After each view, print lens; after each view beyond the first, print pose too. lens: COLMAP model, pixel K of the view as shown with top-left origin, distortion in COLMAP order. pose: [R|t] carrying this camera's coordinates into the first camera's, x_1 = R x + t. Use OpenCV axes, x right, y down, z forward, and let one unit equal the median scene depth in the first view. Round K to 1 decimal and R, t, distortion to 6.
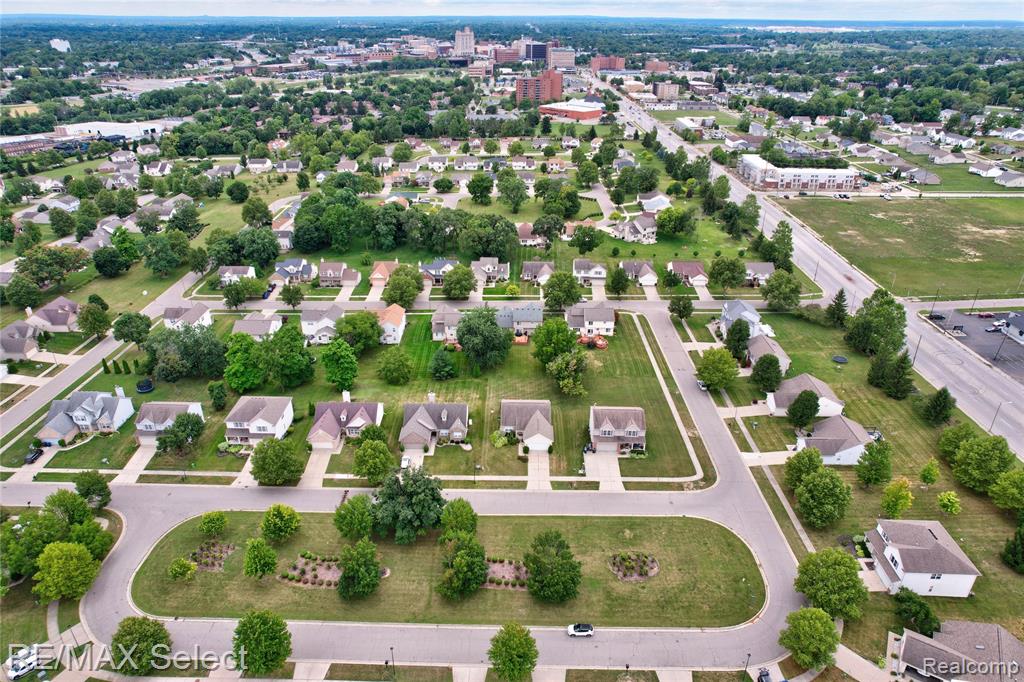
lens RADIAL K [[658.3, 0, 507.4], [0, 658.3, 343.6], [0, 0, 1]] dist [-0.085119, 0.082882]
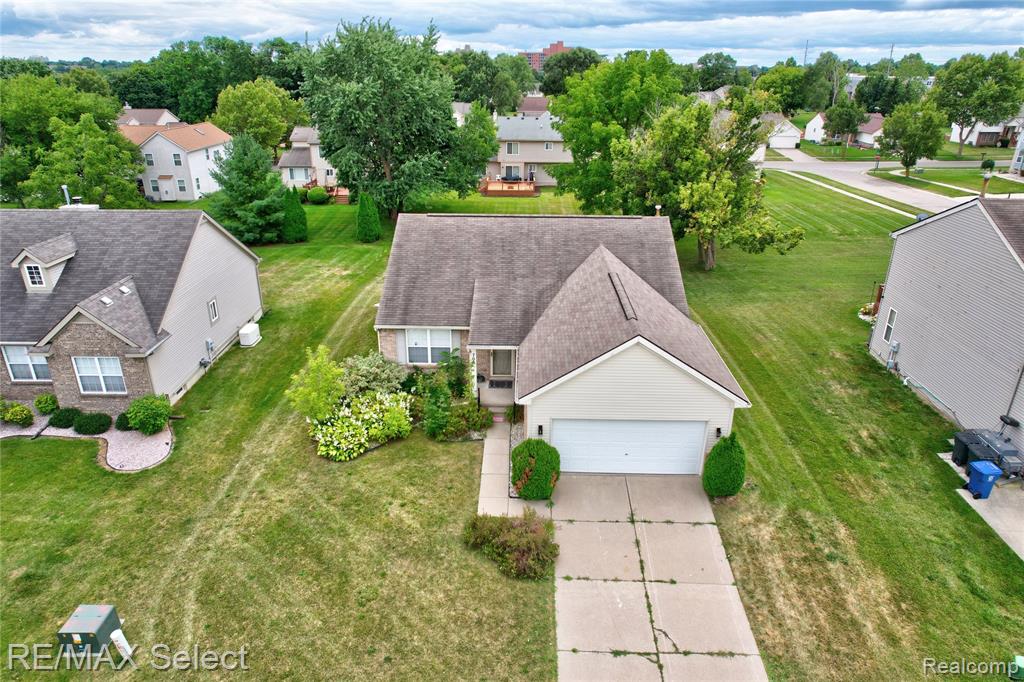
lens RADIAL K [[658.3, 0, 507.4], [0, 658.3, 343.6], [0, 0, 1]] dist [-0.085119, 0.082882]
pose [[0.999975, 0.005378, -0.004507, 0.023005], [-0.005678, 0.997572, -0.069415, 0.144490], [0.004123, 0.069438, 0.997578, 0.863482]]
